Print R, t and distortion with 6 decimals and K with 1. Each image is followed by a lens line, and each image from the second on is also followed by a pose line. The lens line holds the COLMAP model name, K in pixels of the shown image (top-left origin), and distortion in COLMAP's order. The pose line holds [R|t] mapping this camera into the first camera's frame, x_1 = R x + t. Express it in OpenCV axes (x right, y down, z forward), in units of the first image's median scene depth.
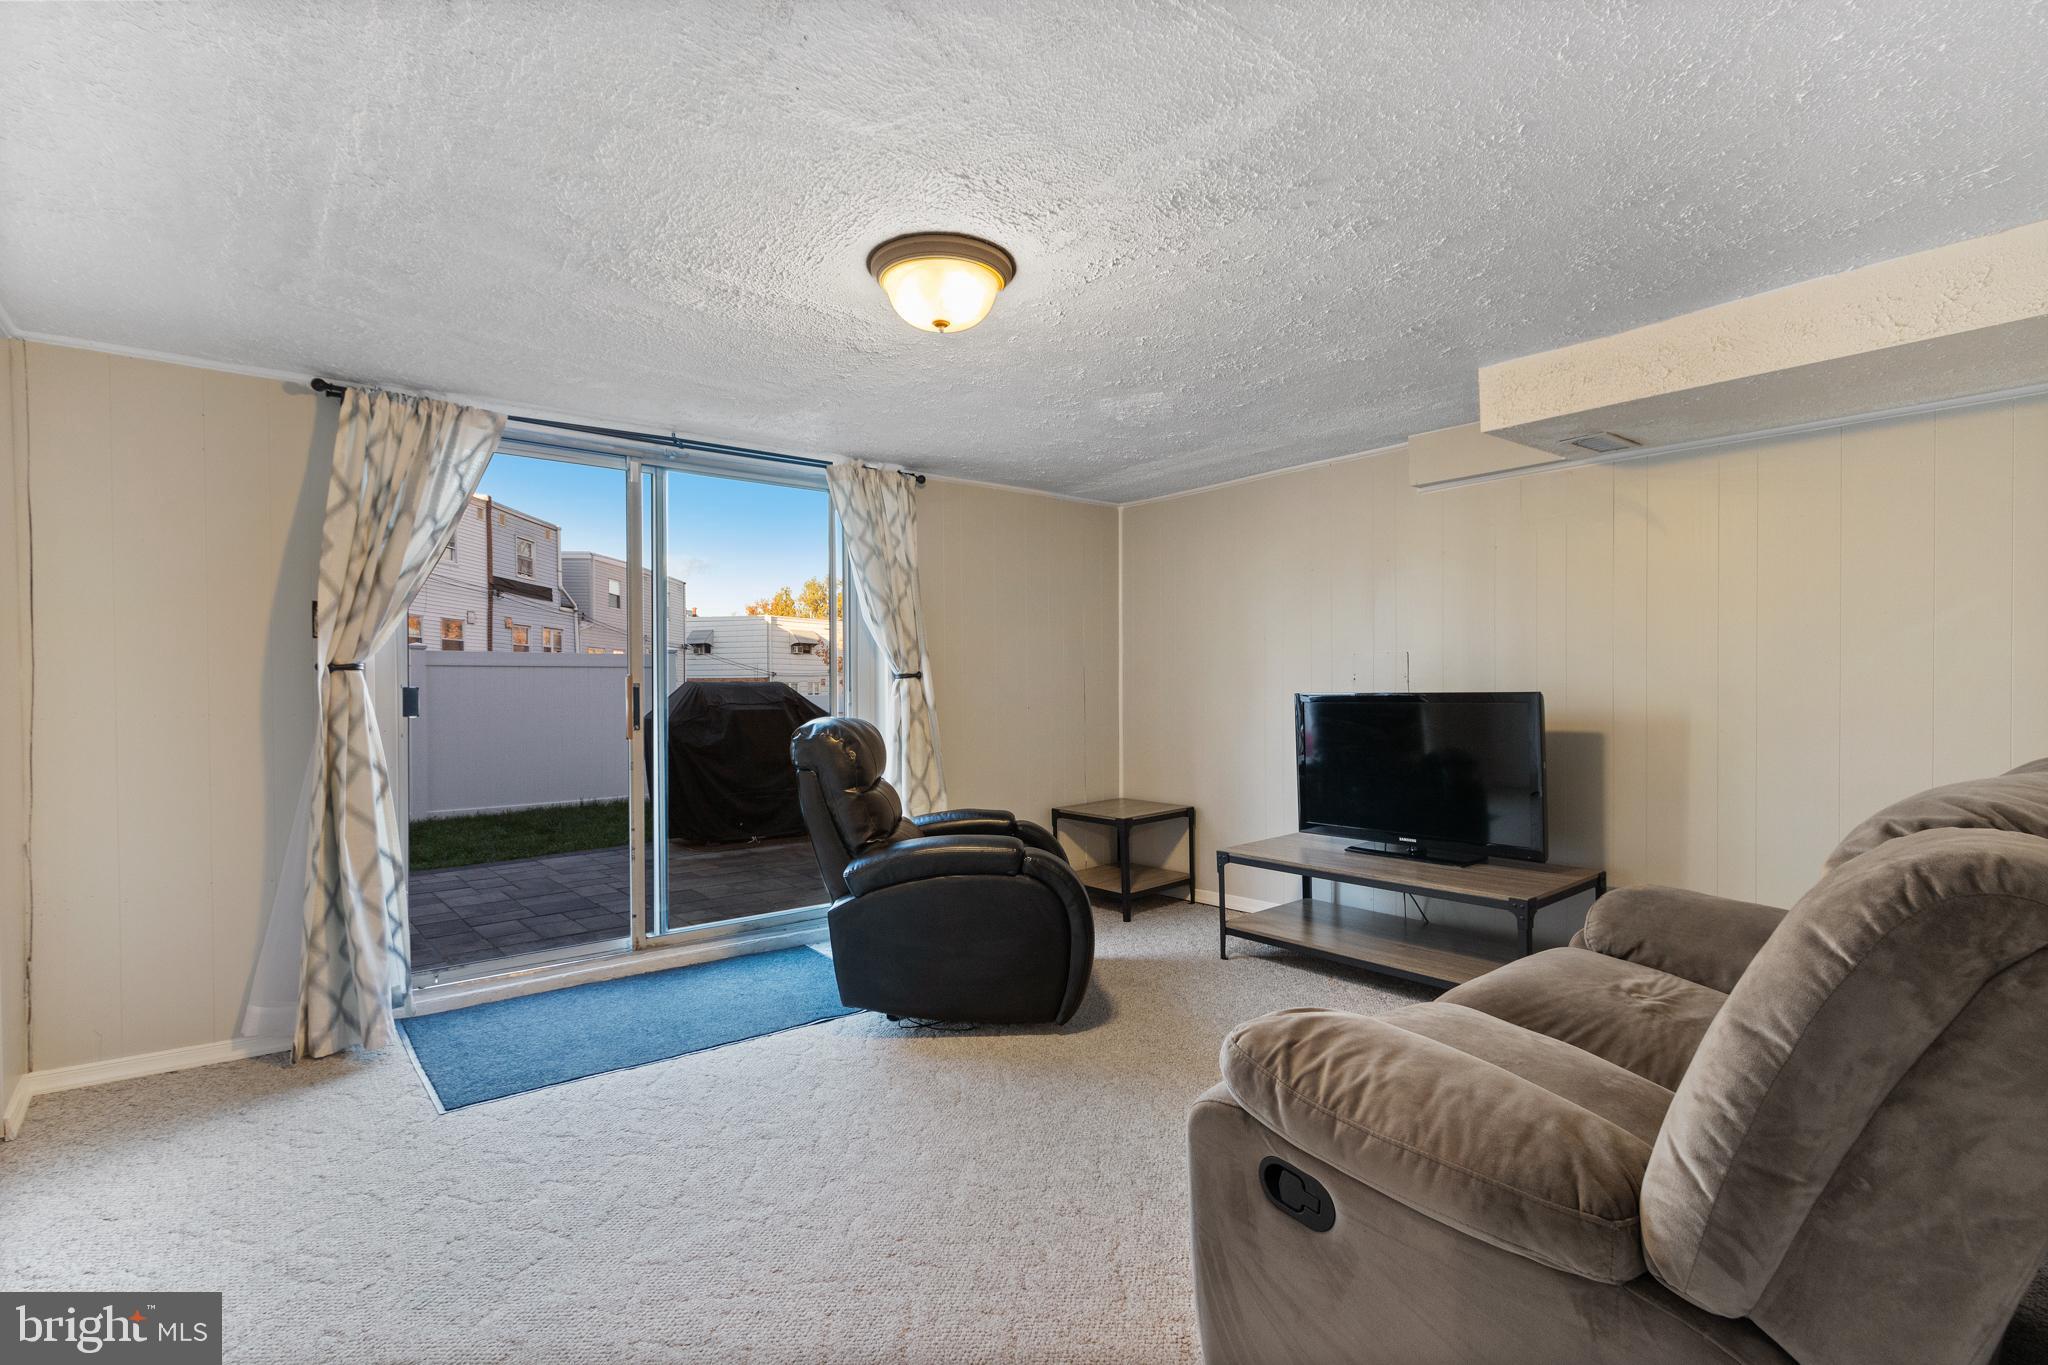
lens RADIAL K [[952.9, 0, 1011.5], [0, 952.9, 697.1], [0, 0, 1]] dist [0.008410, -0.003865]
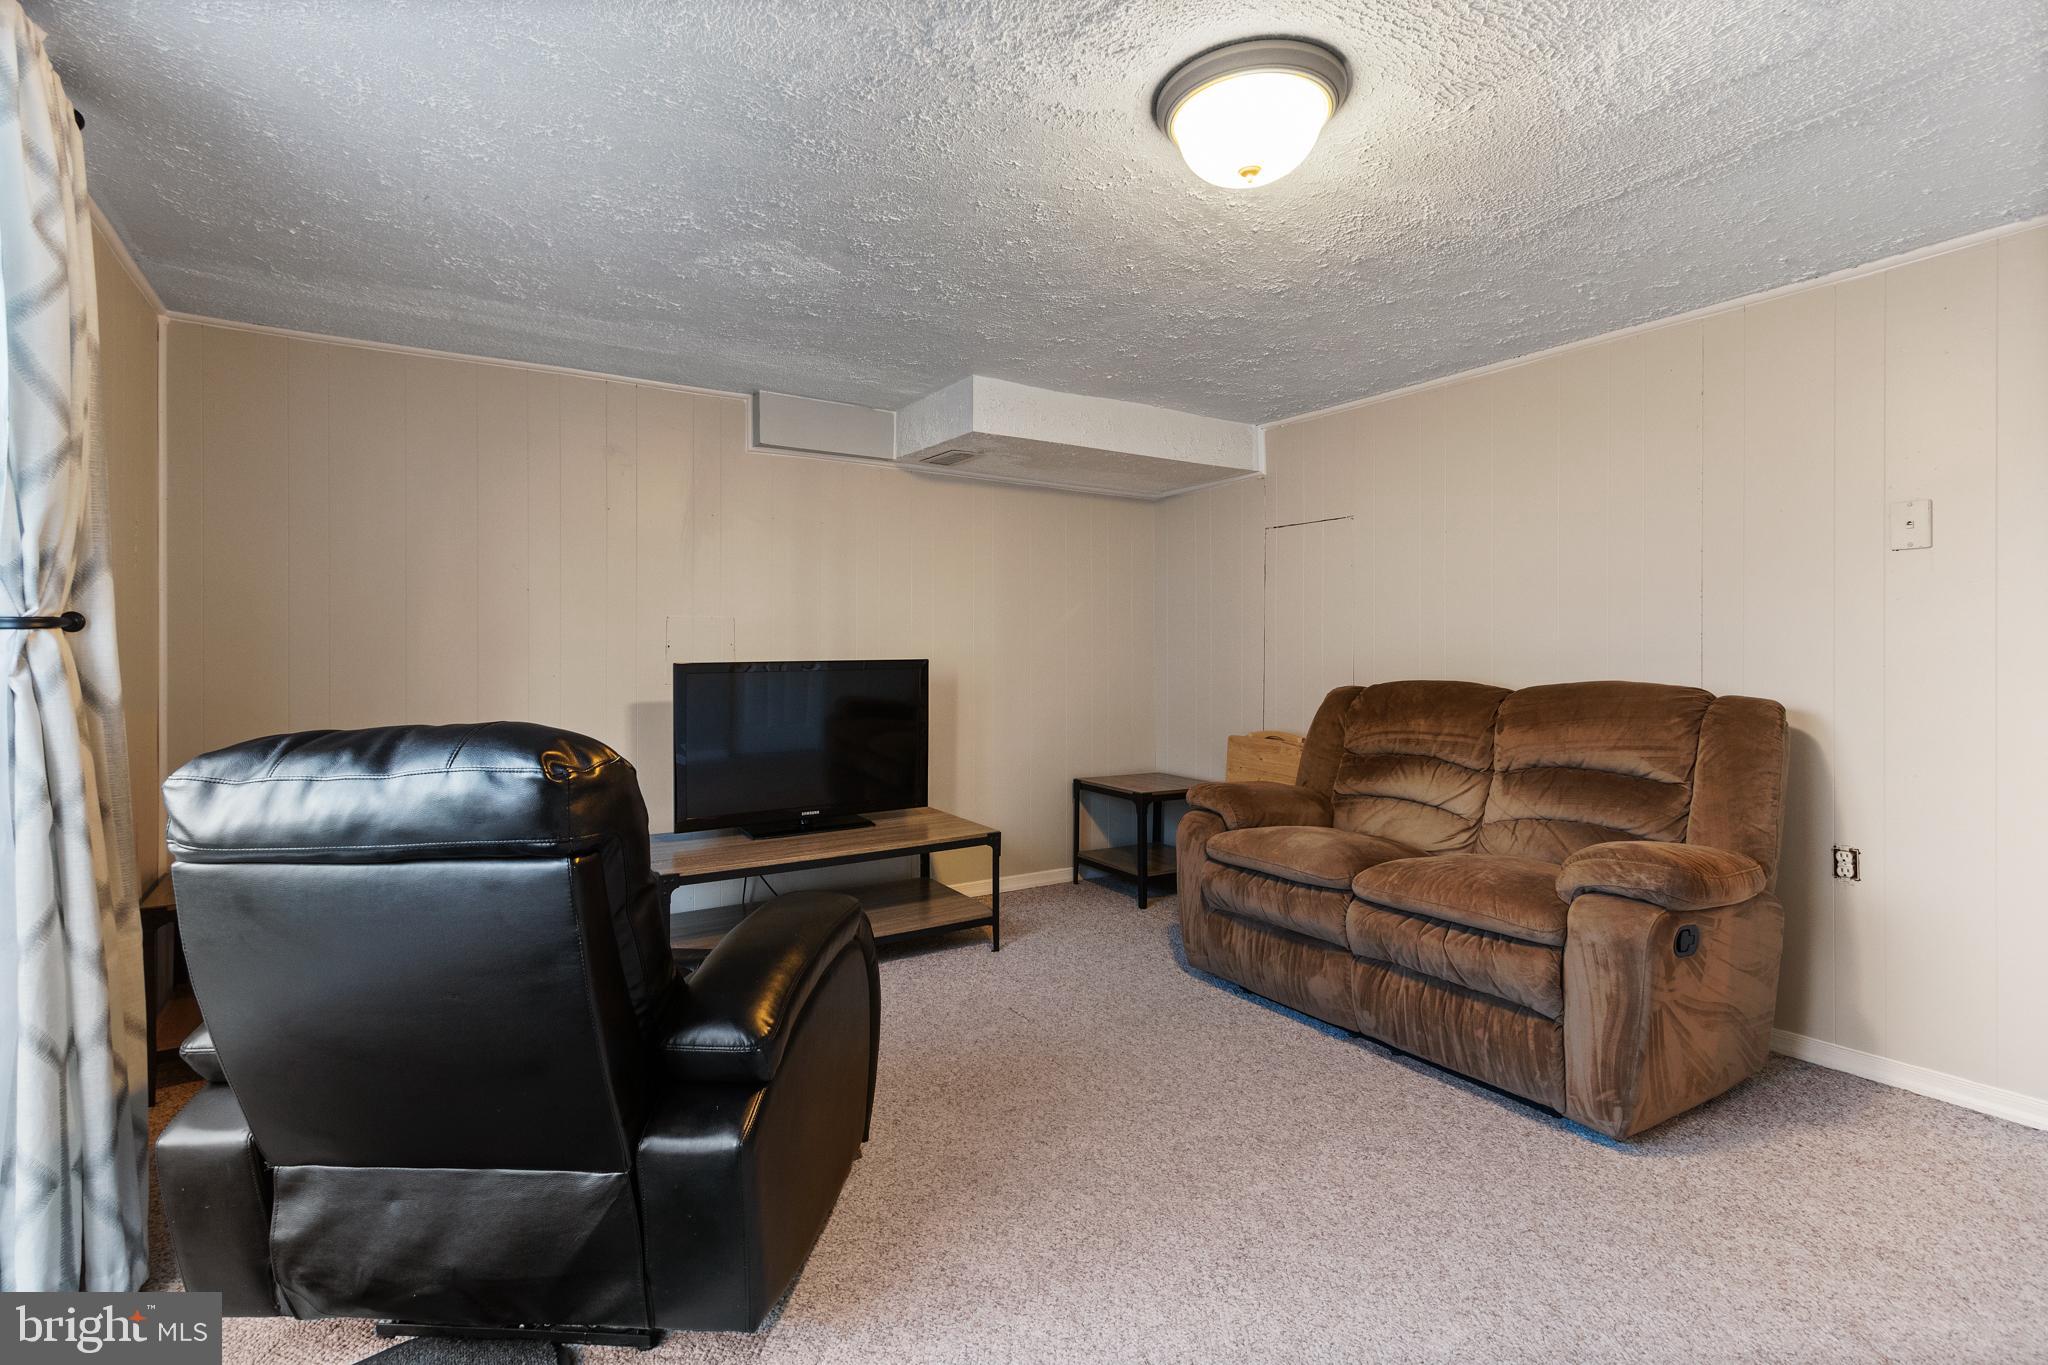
lens RADIAL K [[952.9, 0, 1014.2], [0, 952.9, 665.8], [0, 0, 1]] dist [0.008410, -0.003865]
pose [[0.097550, -0.004885, 0.995219, -0.445351], [0.016338, 0.999861, 0.003307, -0.000385], [-0.995097, 0.015937, 0.097616, 0.588262]]
